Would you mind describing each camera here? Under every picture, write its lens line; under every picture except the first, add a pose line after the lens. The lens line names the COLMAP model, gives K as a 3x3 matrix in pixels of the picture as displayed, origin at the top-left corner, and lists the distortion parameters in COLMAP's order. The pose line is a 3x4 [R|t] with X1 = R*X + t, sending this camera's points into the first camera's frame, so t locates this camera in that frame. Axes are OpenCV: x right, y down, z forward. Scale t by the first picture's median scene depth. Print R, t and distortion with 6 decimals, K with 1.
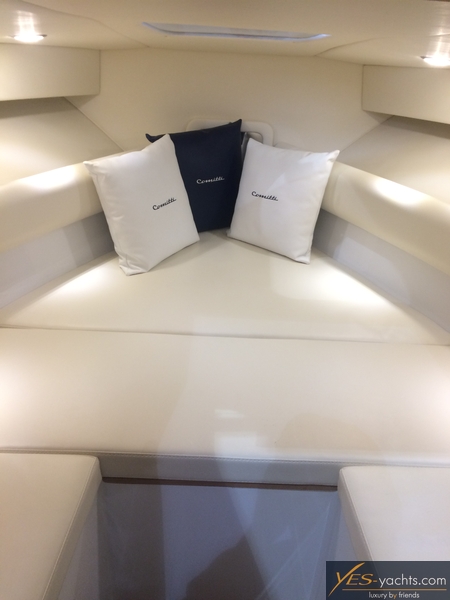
lens RADIAL K [[509.4, 0, 225.0], [0, 509.4, 300.0], [0, 0, 1]] dist [0.085030, -0.125053]
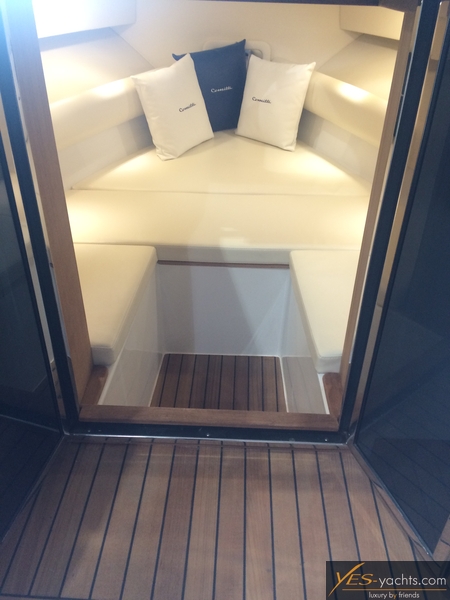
lens RADIAL K [[509.4, 0, 225.0], [0, 509.4, 300.0], [0, 0, 1]] dist [0.085030, -0.125053]
pose [[0.998725, -0.007465, -0.049934, 0.047608], [0.014188, 0.990650, 0.135687, 0.138058], [0.048454, -0.136222, 0.989493, -0.432227]]
